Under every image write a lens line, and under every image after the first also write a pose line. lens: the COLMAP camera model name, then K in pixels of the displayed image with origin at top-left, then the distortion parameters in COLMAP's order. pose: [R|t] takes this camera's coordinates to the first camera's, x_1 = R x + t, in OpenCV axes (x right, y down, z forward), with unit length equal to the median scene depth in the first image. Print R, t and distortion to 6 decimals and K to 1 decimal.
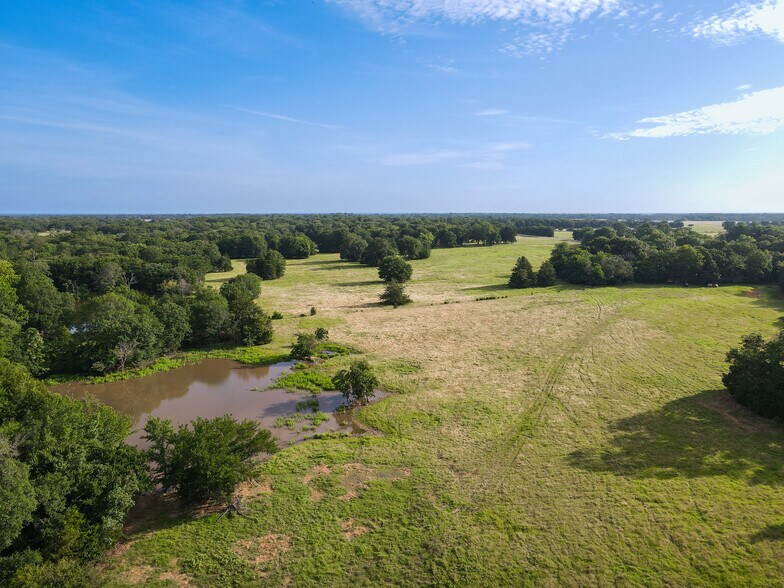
lens RADIAL K [[580.6, 0, 391.9], [0, 580.6, 295.2], [0, 0, 1]] dist [-0.008599, 0.043518]
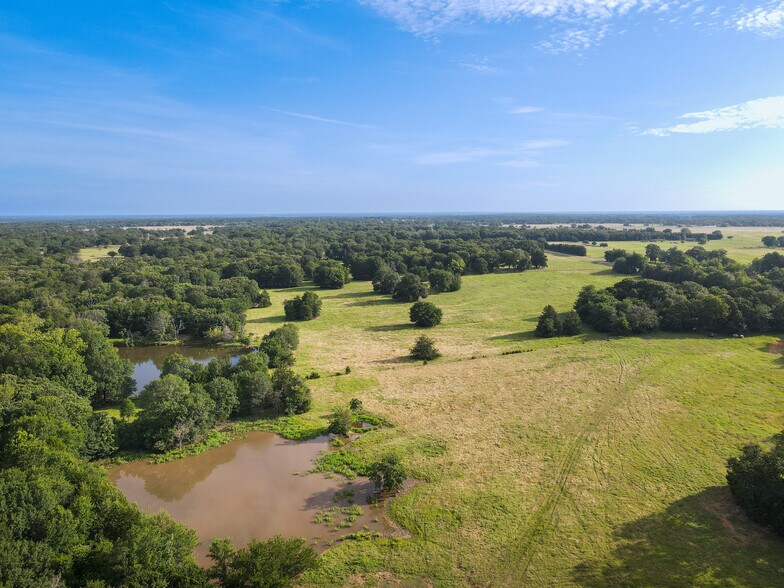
lens RADIAL K [[580.6, 0, 391.8], [0, 580.6, 293.9], [0, 0, 1]] dist [0.008639, -0.000203]
pose [[0.998375, 0.004888, -0.056778, 0.005555], [-0.004914, 0.999988, -0.000321, -0.113969], [0.056776, 0.000600, 0.998387, -0.067991]]
